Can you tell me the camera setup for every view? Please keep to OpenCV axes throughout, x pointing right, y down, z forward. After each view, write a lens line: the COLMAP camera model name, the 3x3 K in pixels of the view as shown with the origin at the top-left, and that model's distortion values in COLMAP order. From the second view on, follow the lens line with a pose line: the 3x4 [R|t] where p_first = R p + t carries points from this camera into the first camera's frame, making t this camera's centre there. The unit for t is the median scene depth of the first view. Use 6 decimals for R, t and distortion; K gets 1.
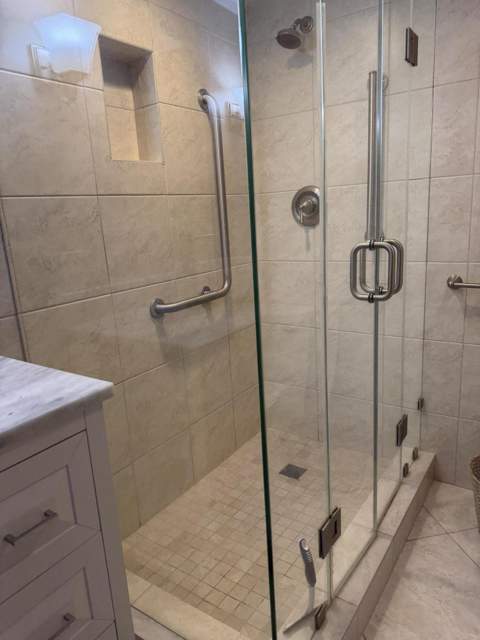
lens RADIAL K [[457.7, 0, 243.3], [0, 457.7, 329.2], [0, 0, 1]] dist [0.044265, -0.039995]
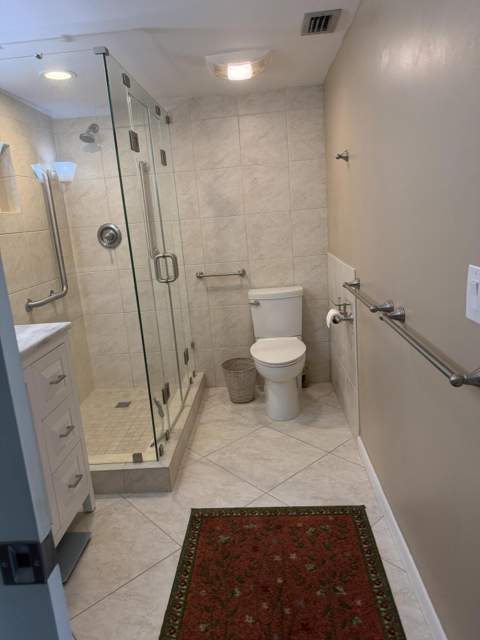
lens RADIAL K [[457.7, 0, 234.3], [0, 457.7, 317.2], [0, 0, 1]] dist [0.044265, -0.039995]
pose [[0.862053, -0.119590, 0.492508, -0.349379], [0.152585, 0.987916, -0.027189, 0.138029], [-0.483305, 0.098588, 0.869883, -0.651474]]
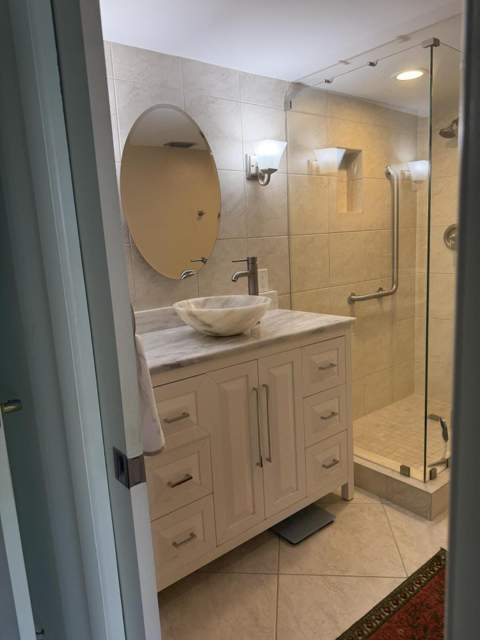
lens RADIAL K [[457.7, 0, 236.9], [0, 457.7, 322.9], [0, 0, 1]] dist [0.044265, -0.039995]
pose [[0.954679, 0.059839, -0.291560, -0.093578], [-0.075760, 0.996172, -0.043617, 0.145773], [0.287834, 0.063729, 0.955558, -0.692351]]
